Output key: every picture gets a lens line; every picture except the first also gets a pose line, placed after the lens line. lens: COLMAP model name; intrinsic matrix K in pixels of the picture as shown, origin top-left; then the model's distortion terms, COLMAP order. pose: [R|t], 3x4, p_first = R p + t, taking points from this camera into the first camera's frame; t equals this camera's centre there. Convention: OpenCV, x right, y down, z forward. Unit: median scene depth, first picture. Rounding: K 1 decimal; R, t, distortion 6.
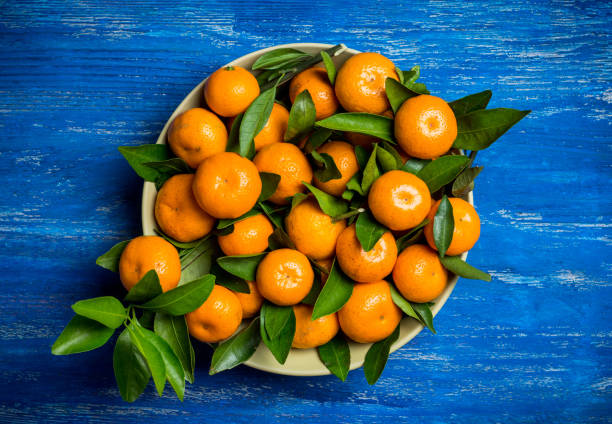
lens RADIAL K [[1204.9, 0, 305.9], [0, 1204.9, 211.9], [0, 0, 1]] dist [0.038806, 0.000000]
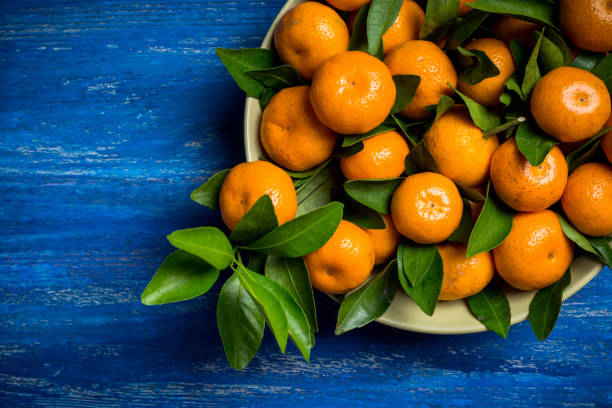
lens RADIAL K [[1135.5, 0, 306.2], [0, 1135.5, 204.2], [0, 0, 1]] dist [0.011137, 0.000000]
pose [[0.998980, -0.032448, -0.031411, -0.072588], [0.030865, 0.998290, -0.049635, 0.085432], [0.032968, 0.048614, 0.998273, 0.246206]]
